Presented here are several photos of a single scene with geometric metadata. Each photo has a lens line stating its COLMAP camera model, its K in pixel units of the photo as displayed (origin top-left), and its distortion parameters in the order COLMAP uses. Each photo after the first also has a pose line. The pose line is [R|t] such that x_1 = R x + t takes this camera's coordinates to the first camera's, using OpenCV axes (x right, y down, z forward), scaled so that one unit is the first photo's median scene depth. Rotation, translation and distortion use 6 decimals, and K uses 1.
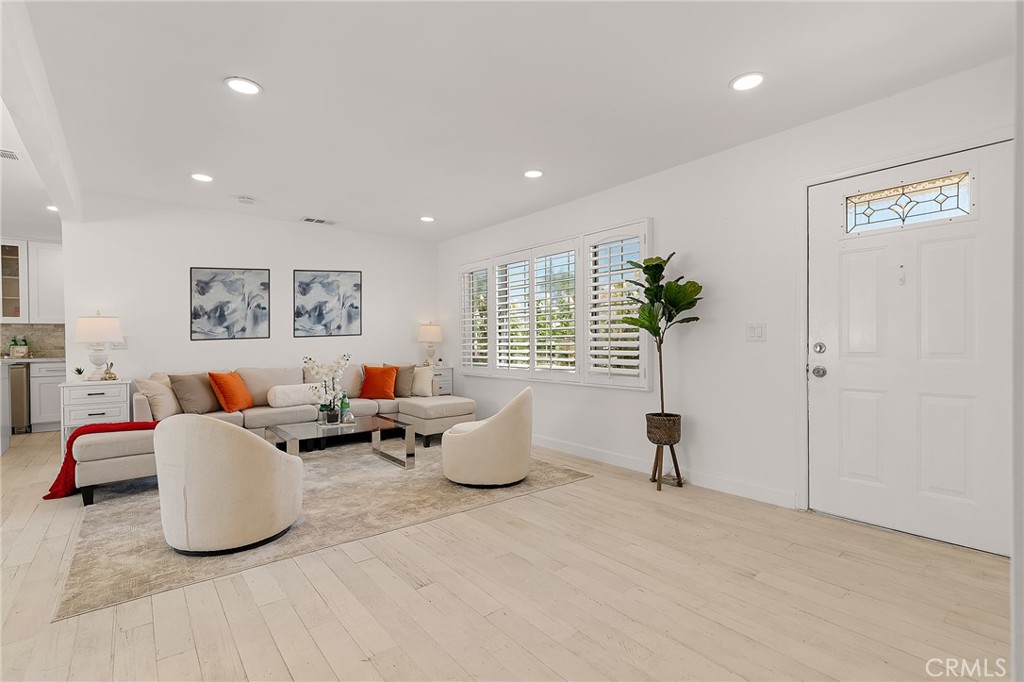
lens RADIAL K [[464.9, 0, 511.5], [0, 464.9, 343.4], [0, 0, 1]] dist [0.003357, -0.001360]
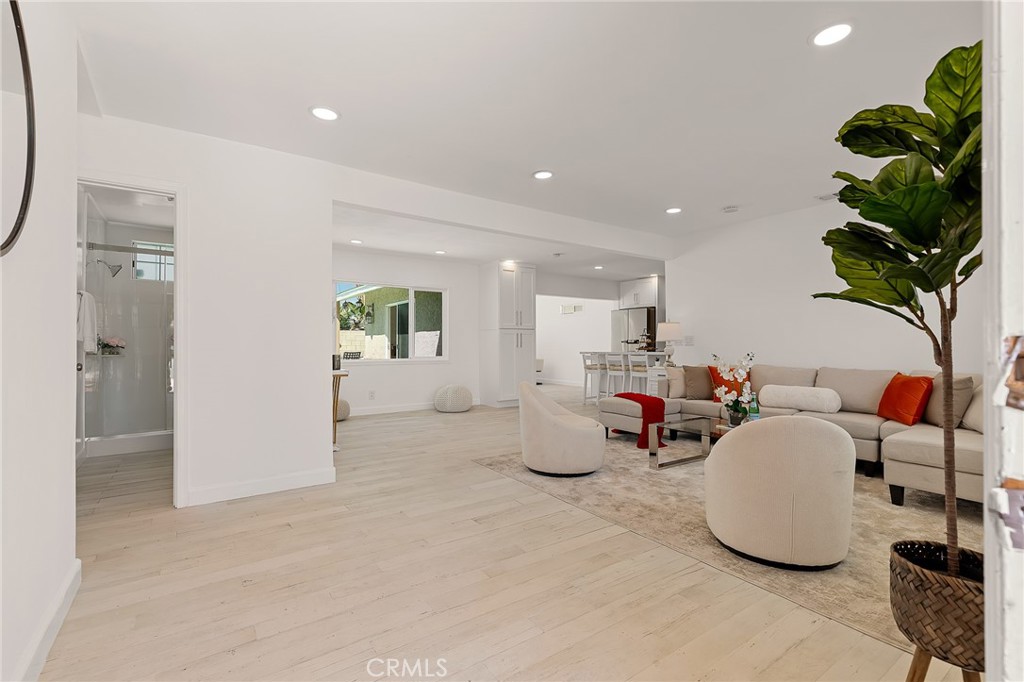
lens RADIAL K [[464.9, 0, 512.6], [0, 464.9, 339.5], [0, 0, 1]] dist [0.003357, -0.001360]
pose [[-0.070704, -0.000408, -0.997497, 0.811999], [-0.005250, 0.999986, -0.000037, -0.001247], [0.997484, 0.005234, -0.070705, 0.855634]]
